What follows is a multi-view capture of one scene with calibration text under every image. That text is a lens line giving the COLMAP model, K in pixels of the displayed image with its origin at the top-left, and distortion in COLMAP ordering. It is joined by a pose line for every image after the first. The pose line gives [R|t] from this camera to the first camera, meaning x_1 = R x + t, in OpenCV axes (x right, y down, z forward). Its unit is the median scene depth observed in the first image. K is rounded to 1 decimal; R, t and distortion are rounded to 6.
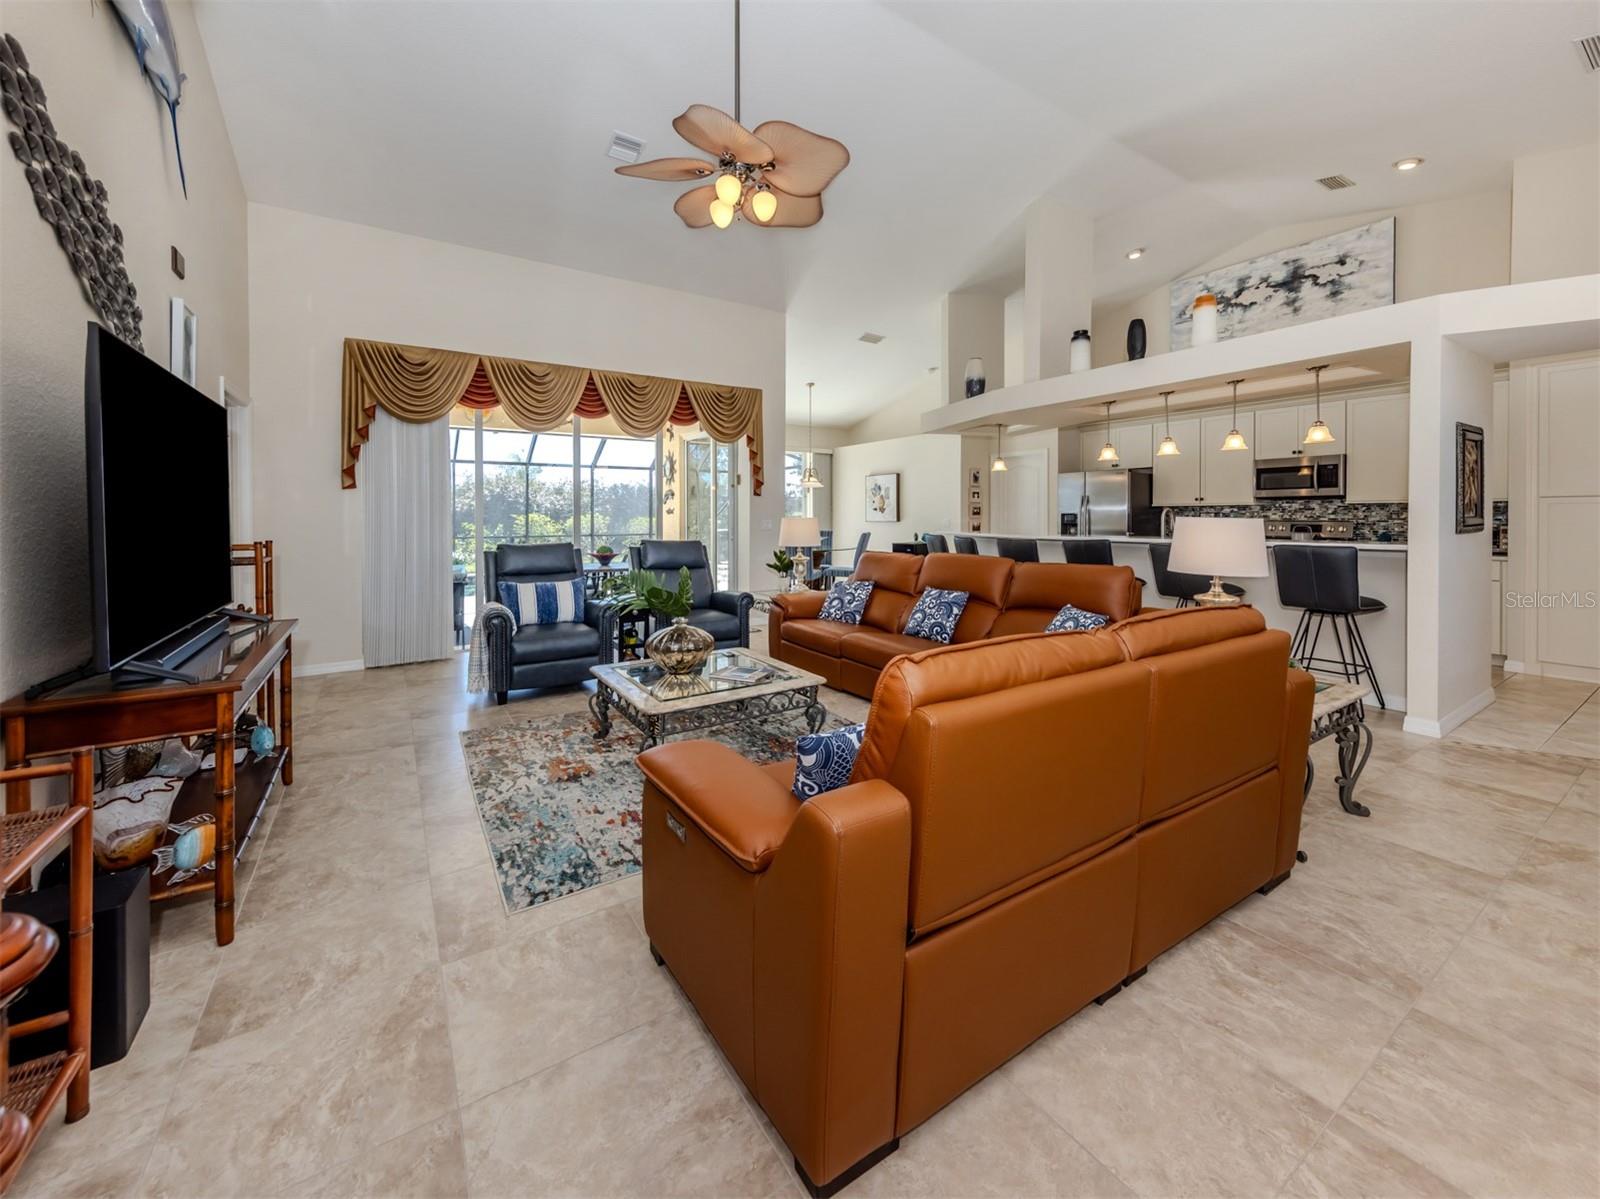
lens RADIAL K [[630.1, 0, 782.4], [0, 630.1, 523.8], [0, 0, 1]] dist [0.006495, -0.000780]
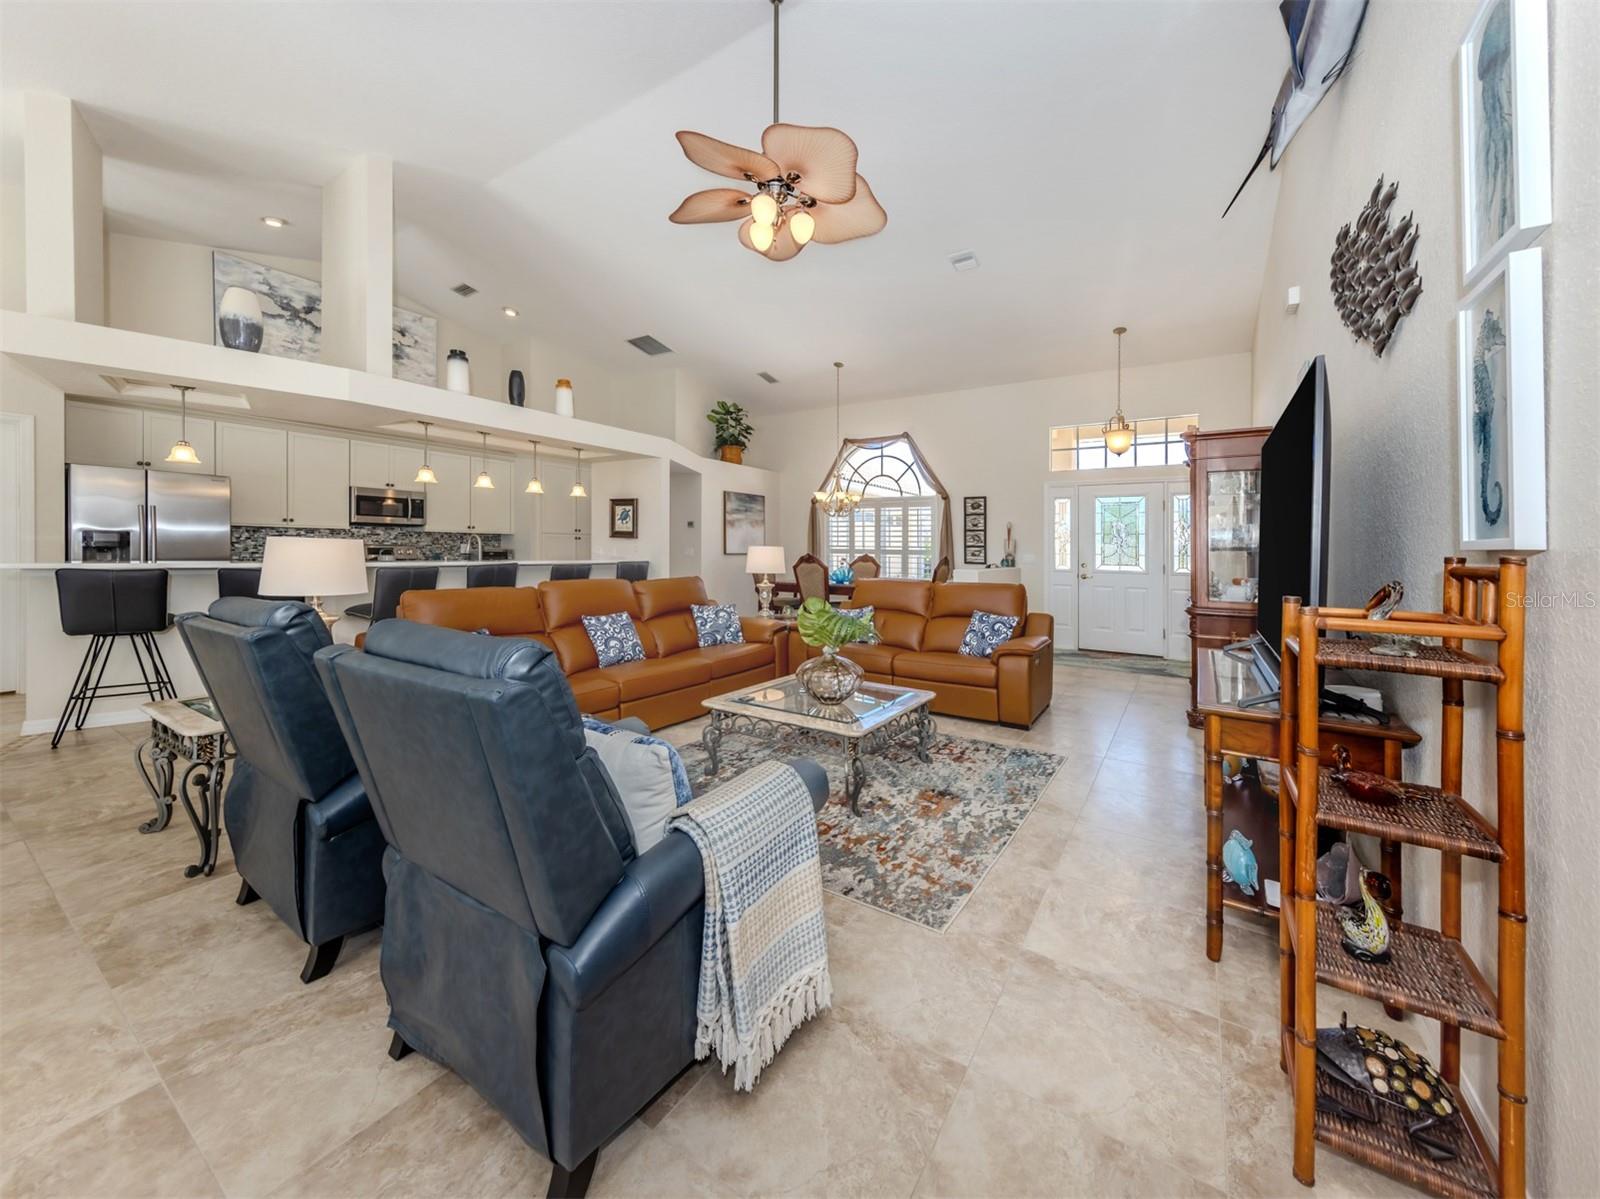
lens RADIAL K [[590.4, 0, 842.7], [0, 590.4, 555.5], [0, 0, 1]] dist [0.014192, -0.000595]
pose [[-0.441278, -0.014278, 0.897257, -0.522835], [-0.004630, 0.999896, 0.013634, -0.003420], [-0.897359, 0.001862, -0.441298, 0.729279]]
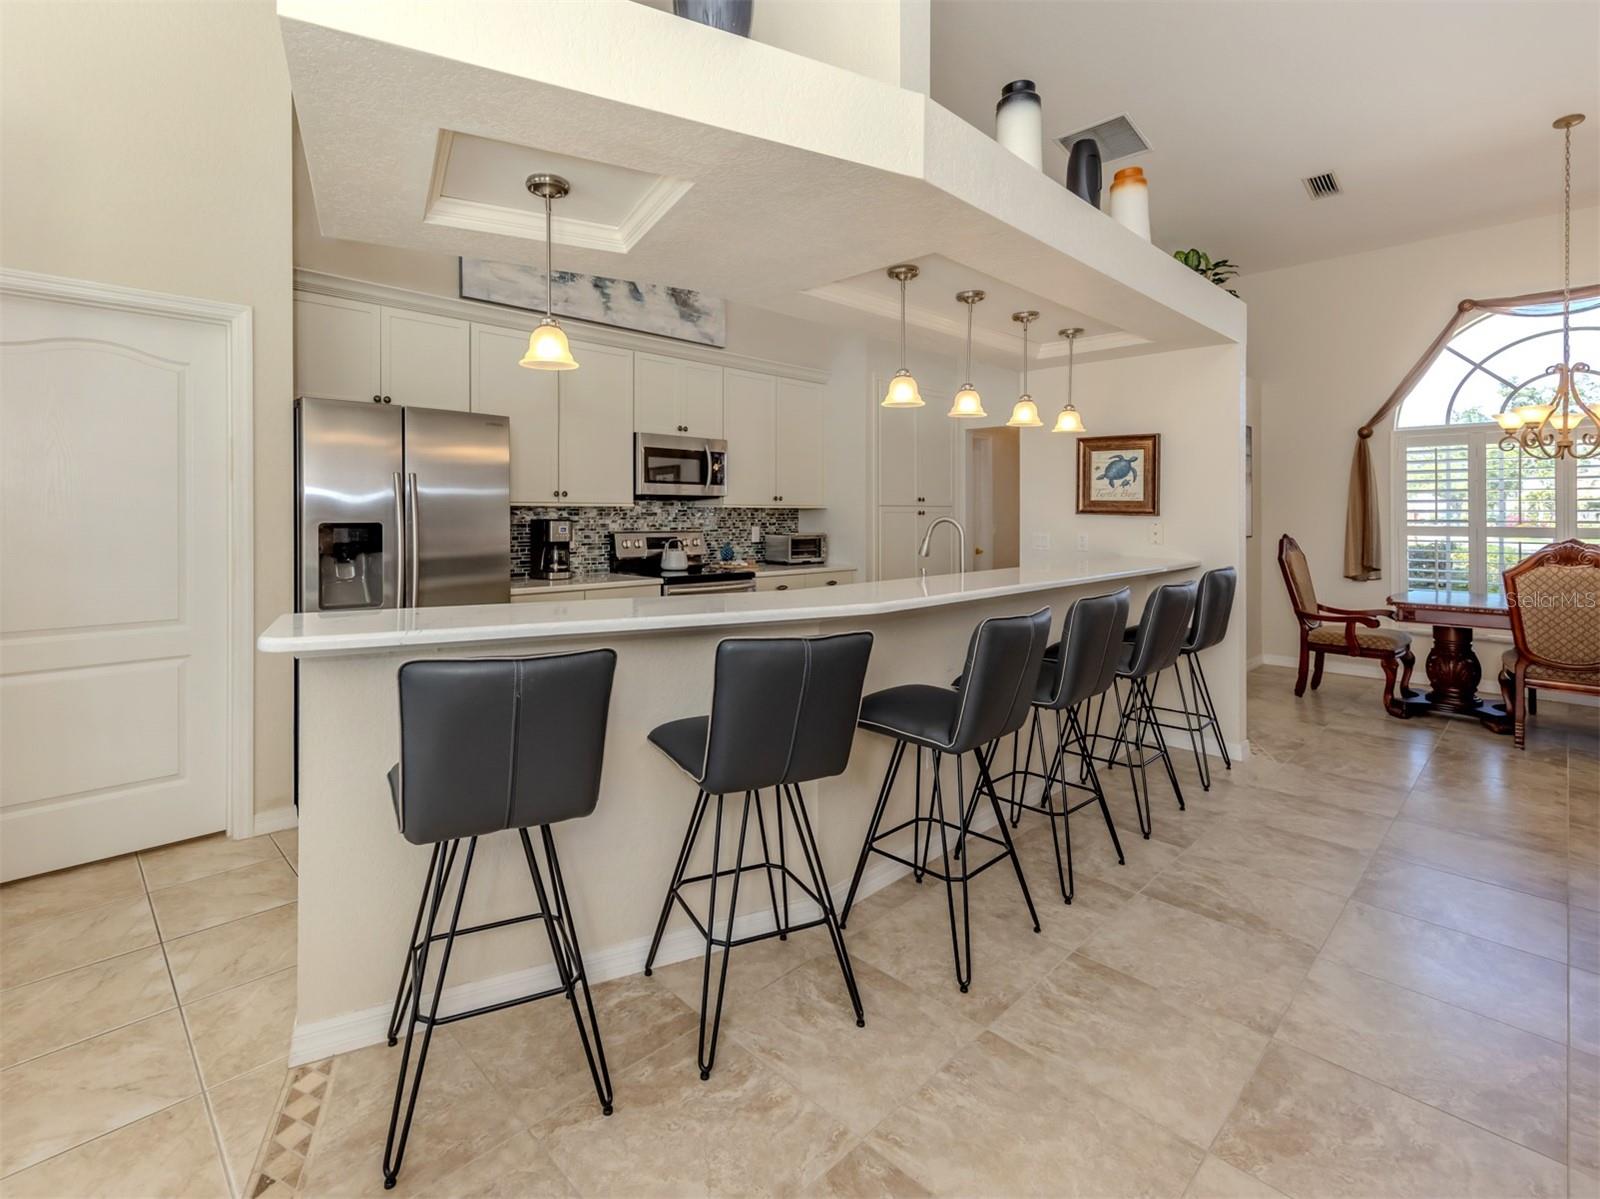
lens RADIAL K [[757.2, 0, 761.0], [0, 757.2, 507.9], [0, 0, 1]] dist [0.014084, -0.002779]
pose [[-0.193814, 0.007760, 0.981008, 0.025495], [0.009645, 0.999935, -0.006004, -0.024459], [-0.980991, 0.008298, -0.193876, 1.061241]]
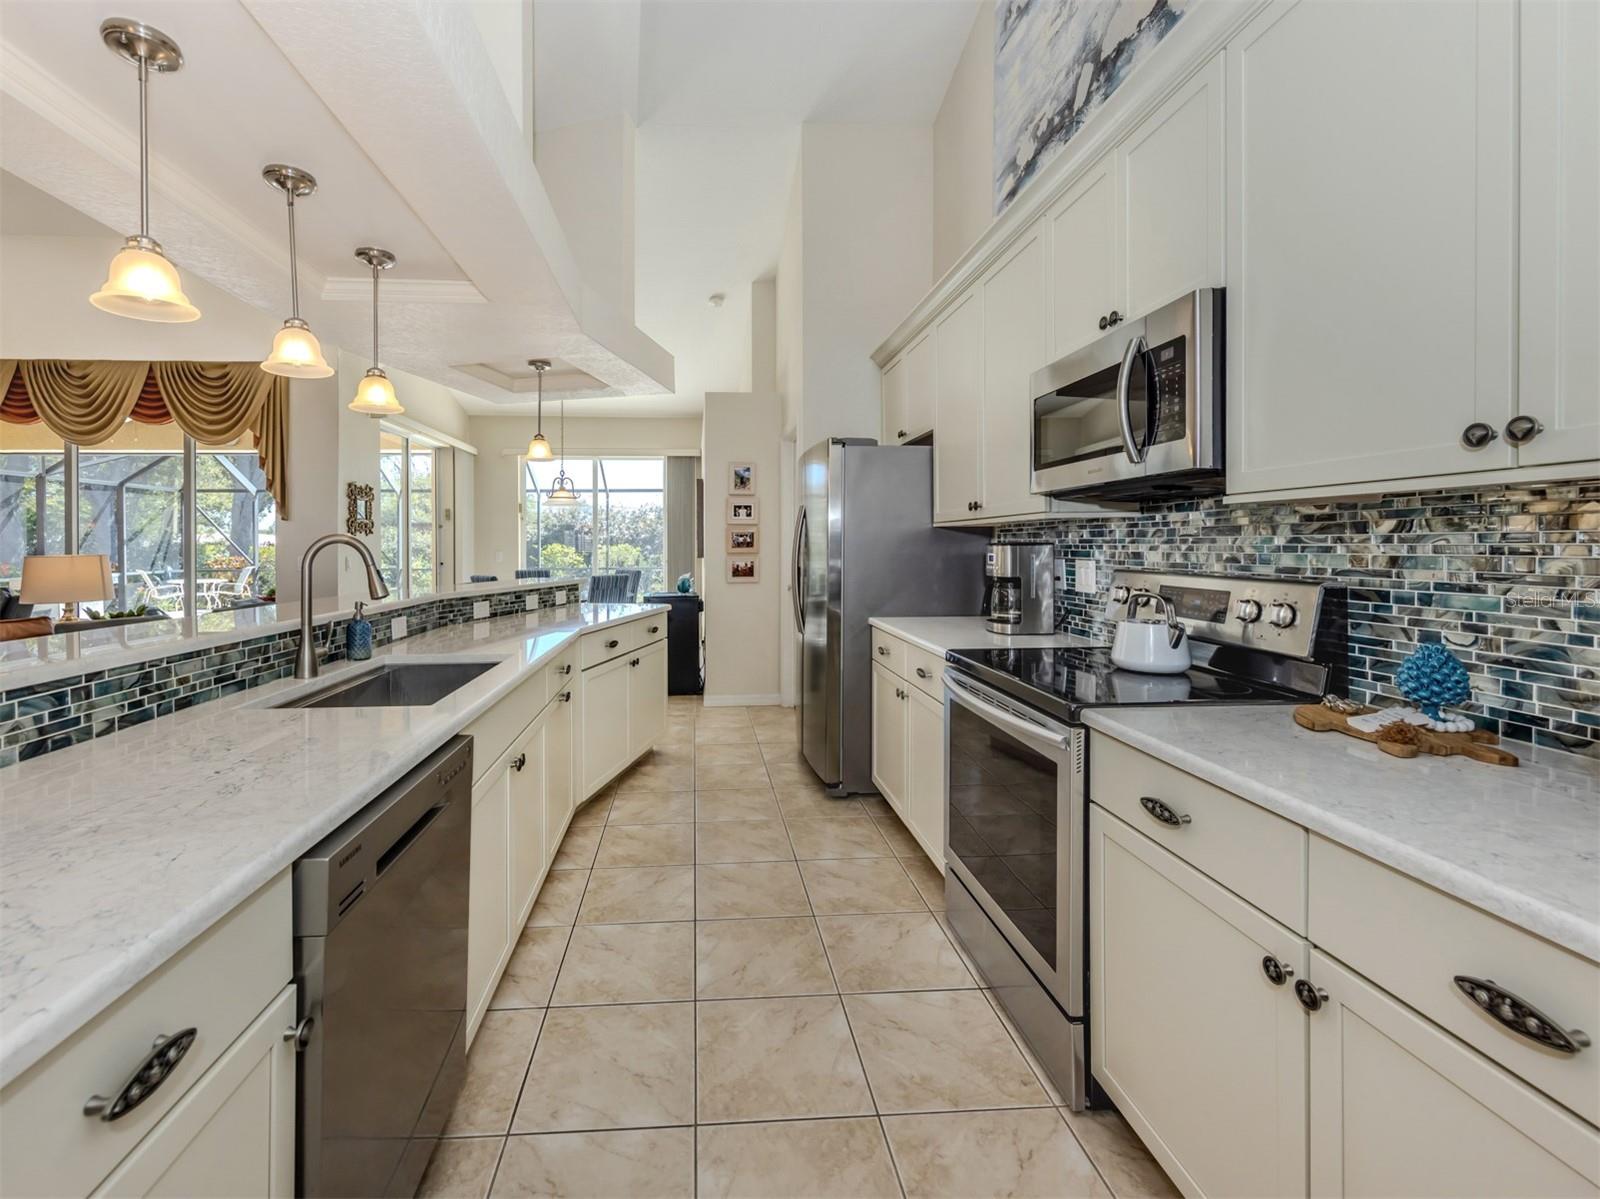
lens RADIAL K [[684.7, 0, 724.4], [0, 684.7, 534.6], [0, 0, 1]] dist [0.014850, -0.004165]
pose [[0.868565, -0.009108, -0.495491, 0.808322], [-0.004297, 0.999655, -0.025909, -0.013402], [0.495557, 0.024633, 0.868226, 0.659971]]
